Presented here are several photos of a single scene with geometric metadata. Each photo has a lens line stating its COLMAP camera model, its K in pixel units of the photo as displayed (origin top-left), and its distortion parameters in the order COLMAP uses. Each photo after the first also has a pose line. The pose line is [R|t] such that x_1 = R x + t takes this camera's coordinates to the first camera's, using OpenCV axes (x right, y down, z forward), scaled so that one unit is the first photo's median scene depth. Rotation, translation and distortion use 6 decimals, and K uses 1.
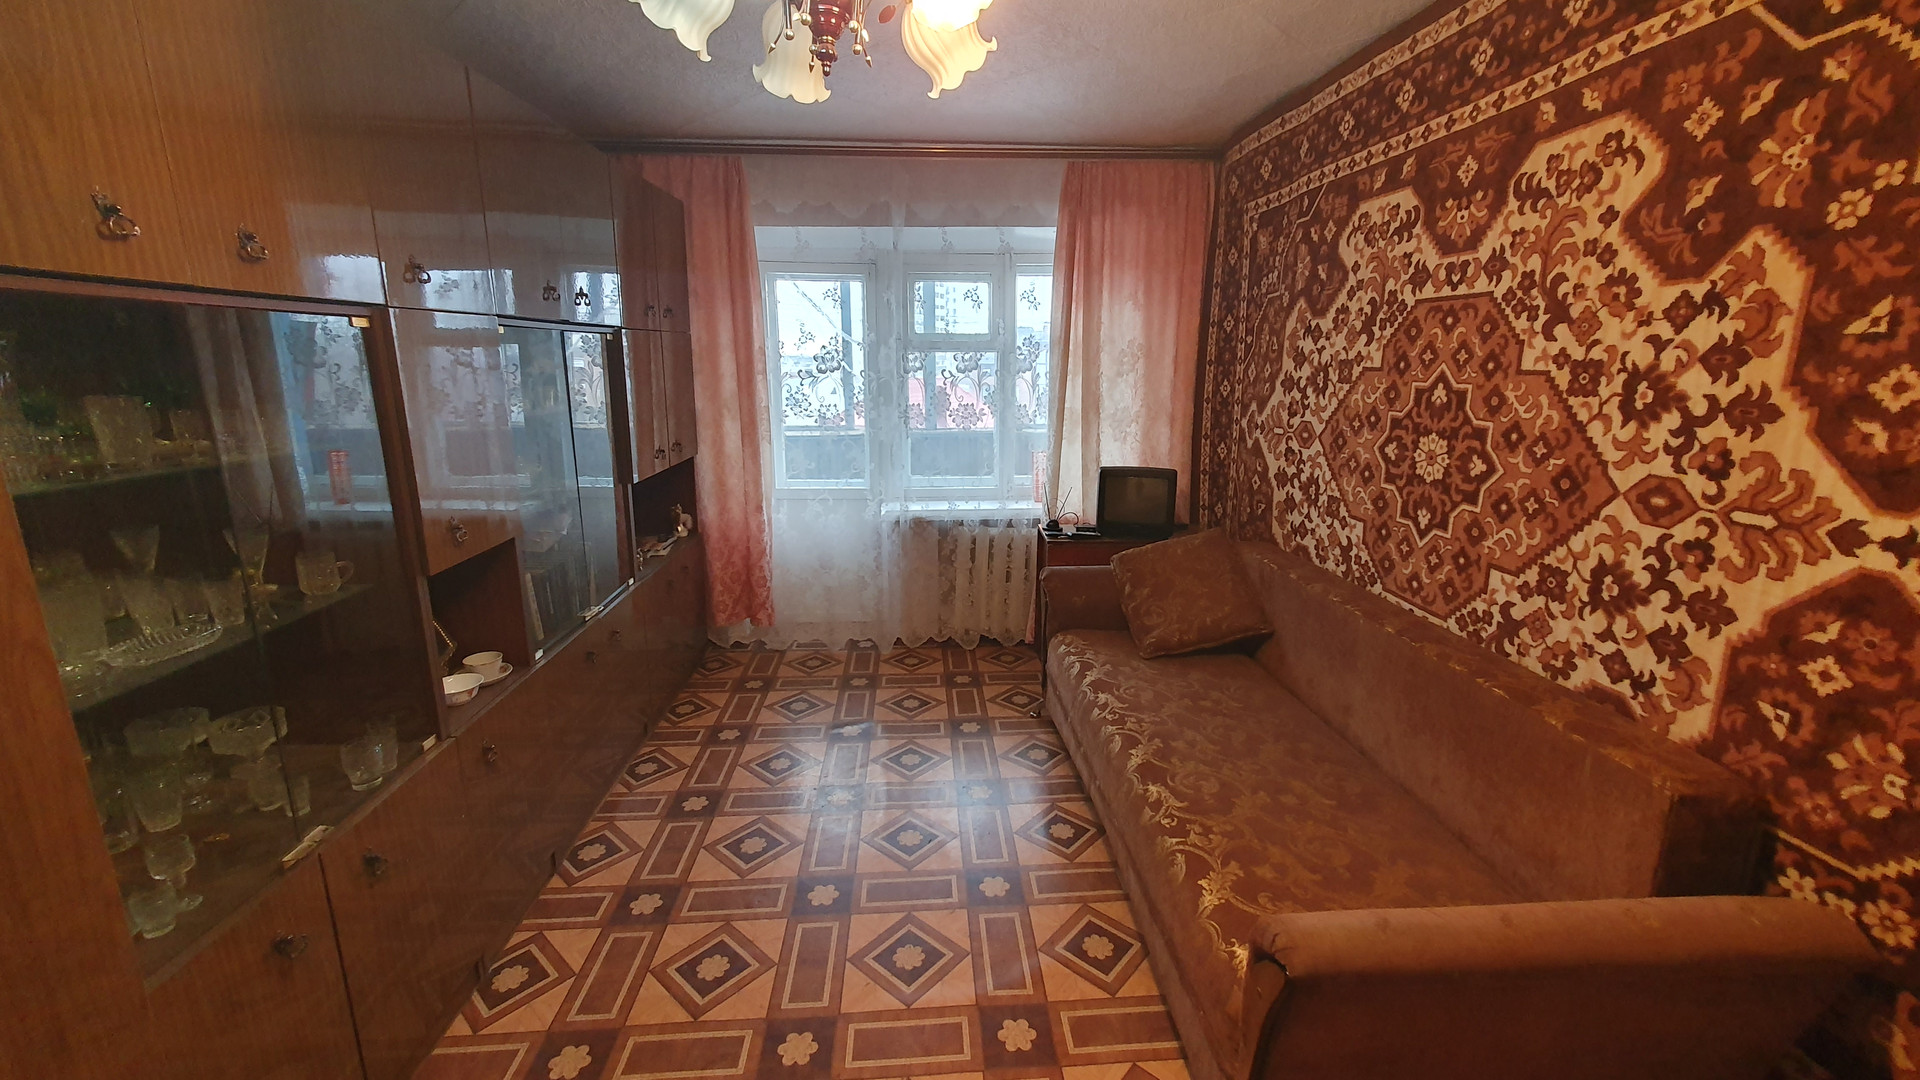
lens RADIAL K [[753.6, 0, 964.9], [0, 753.6, 533.9], [0, 0, 1]] dist [0.003219, -0.000677]
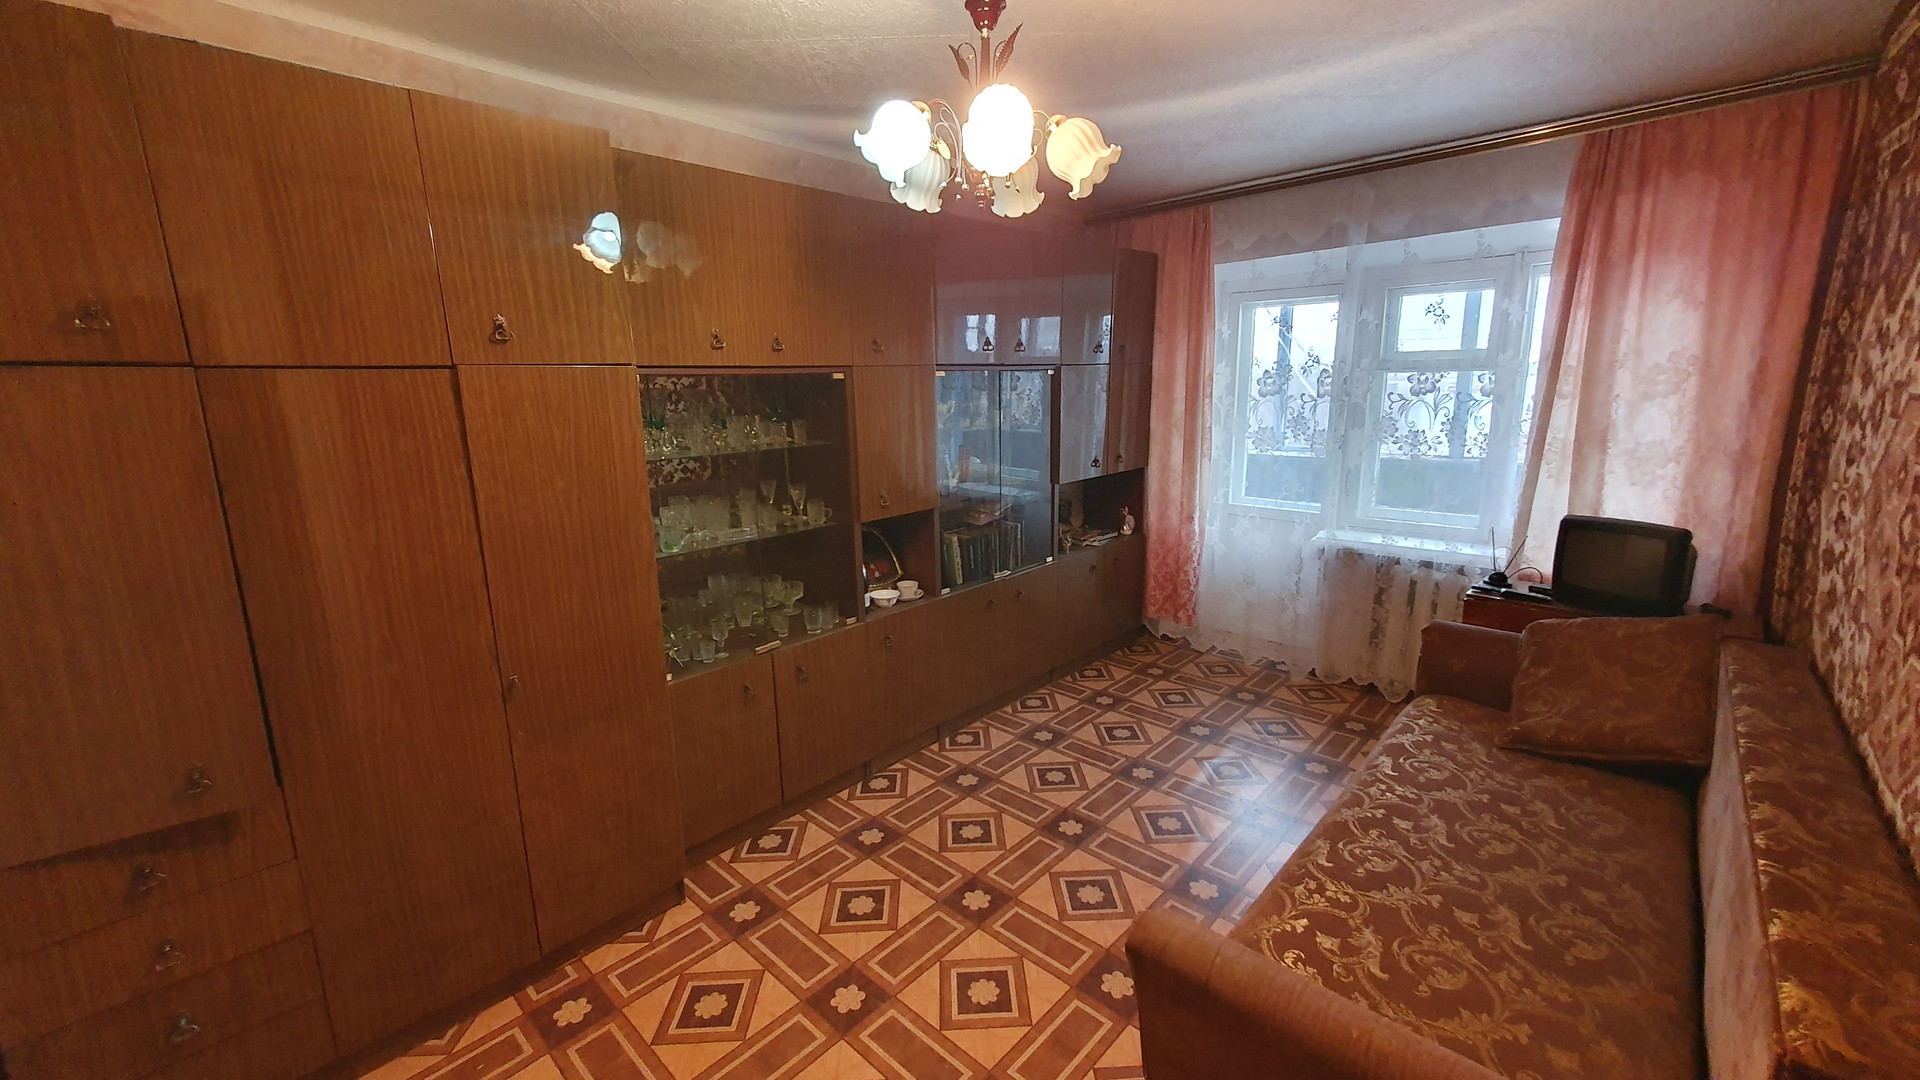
lens RADIAL K [[742.1, 0, 960.0], [0, 742.1, 540.0], [0, 0, 1]] dist [-0.007684, -0.000253]
pose [[0.678963, 0.135757, -0.721512, 0.480693], [-0.141954, 0.988485, 0.052407, -0.019423], [0.720318, 0.066839, 0.690416, 0.009719]]
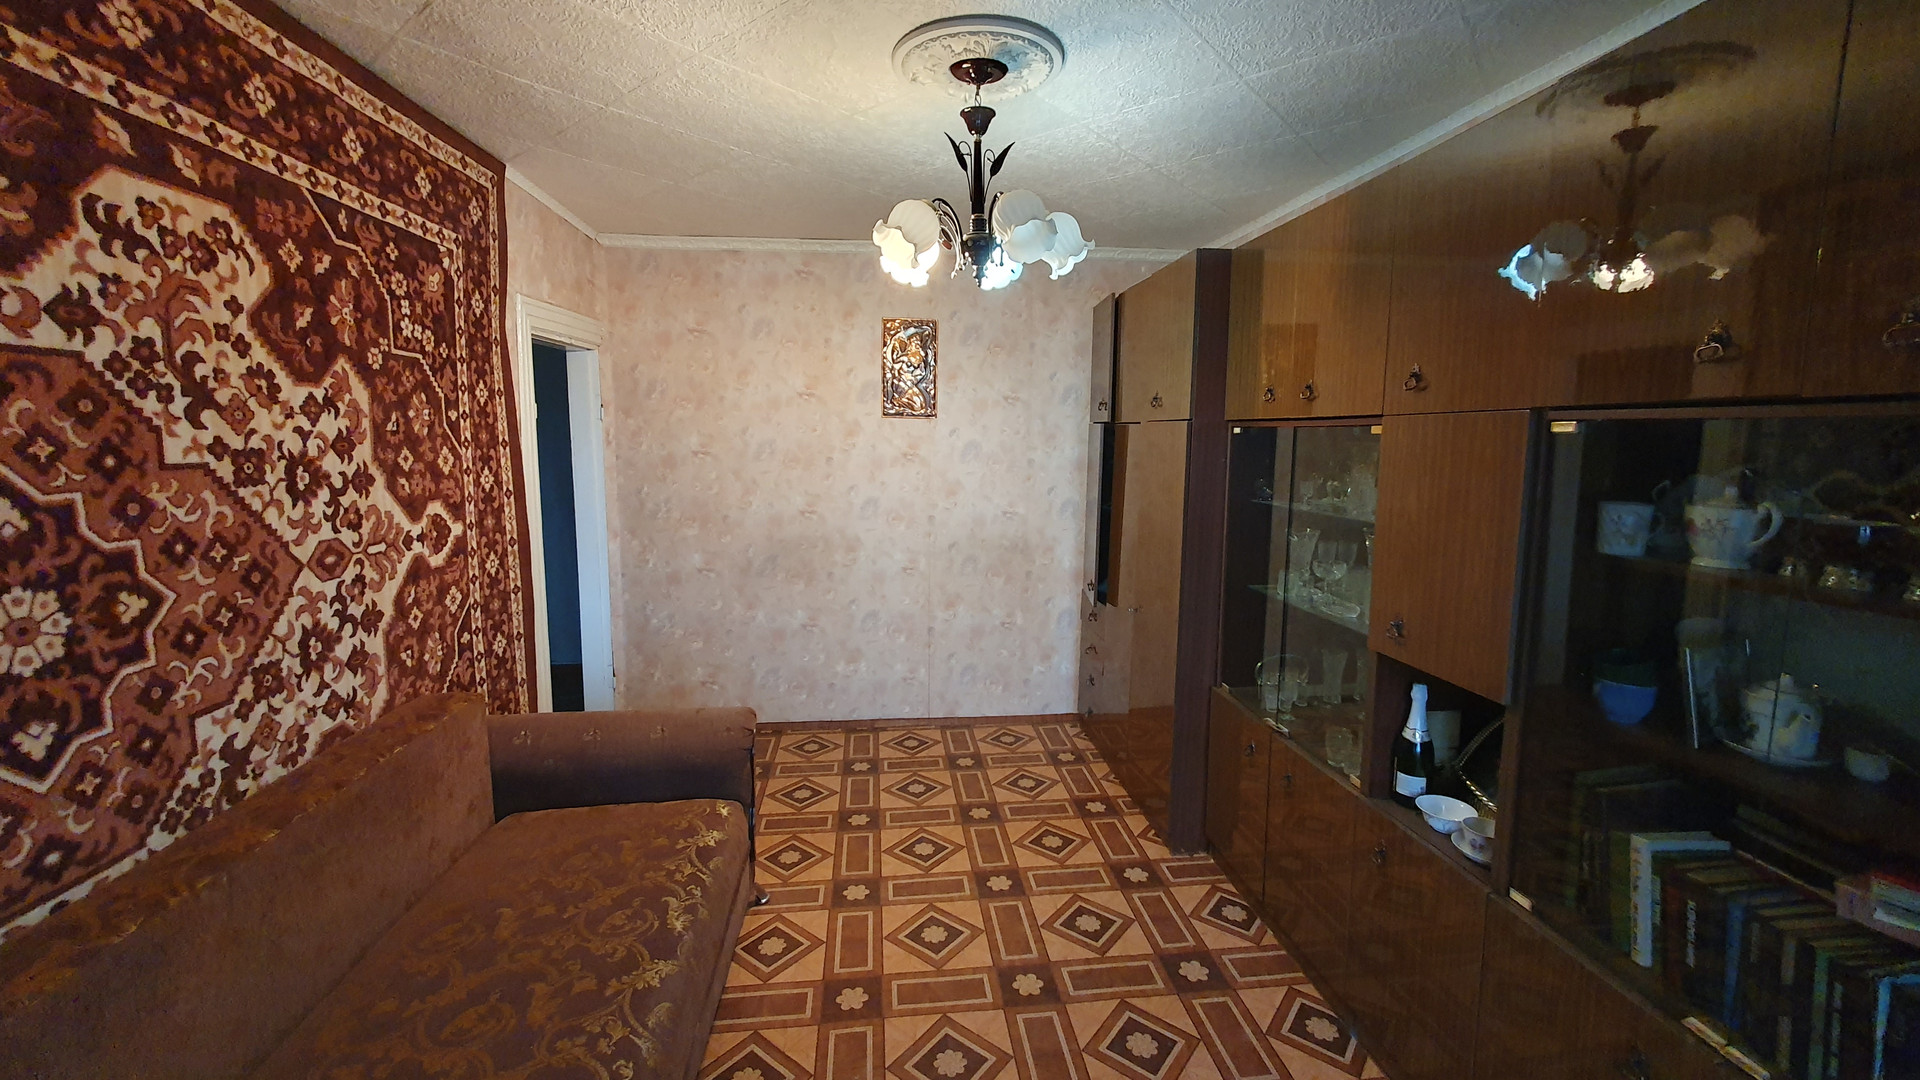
lens RADIAL K [[753.6, 0, 964.9], [0, 753.6, 533.9], [0, 0, 1]] dist [0.003219, -0.000677]
pose [[-0.998460, -0.003544, -0.055360, -0.030821], [-0.022945, 0.934971, 0.353981, -0.357261], [0.050506, 0.354706, -0.933613, 1.442087]]
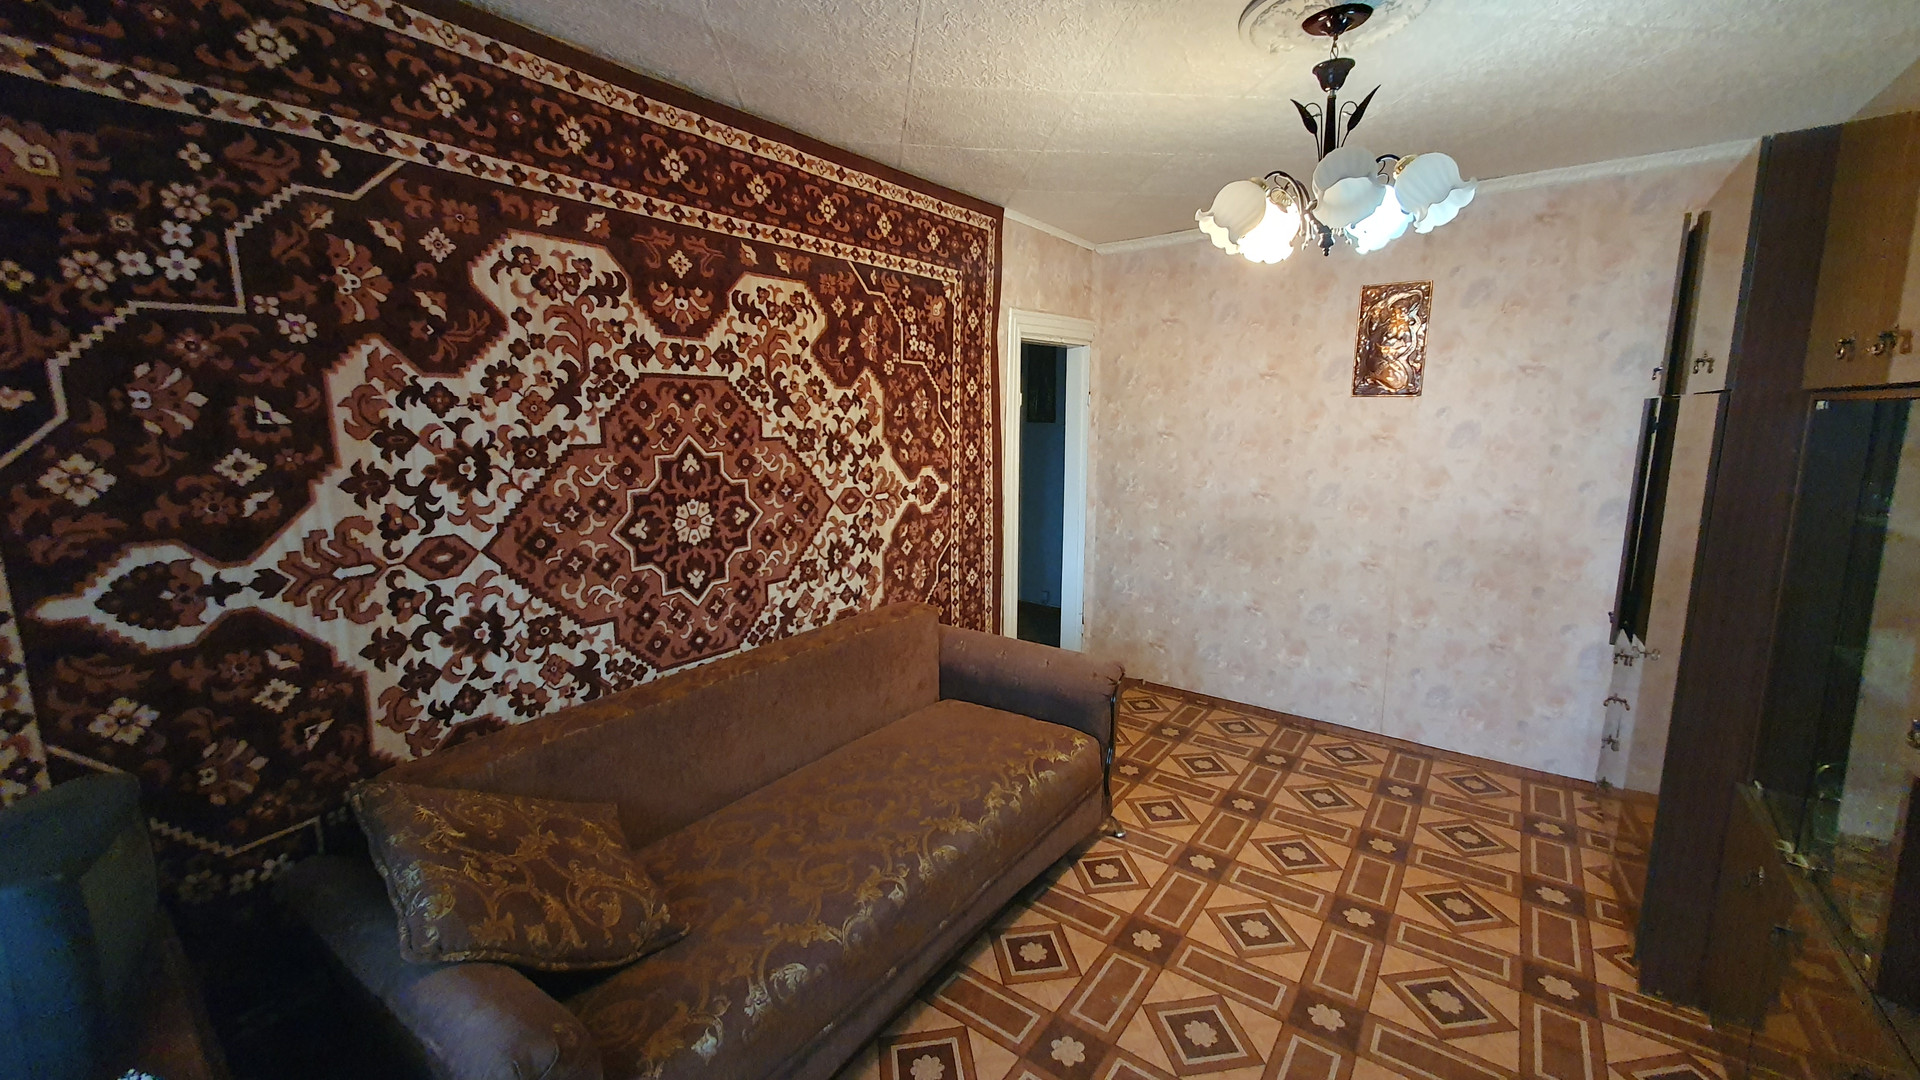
lens RADIAL K [[753.6, 0, 964.9], [0, 753.6, 533.9], [0, 0, 1]] dist [0.003219, -0.000677]
pose [[-0.766264, -0.102107, 0.634360, -0.342987], [0.147804, 0.932804, 0.328681, -0.361518], [-0.625294, 0.345617, -0.699683, 1.438422]]
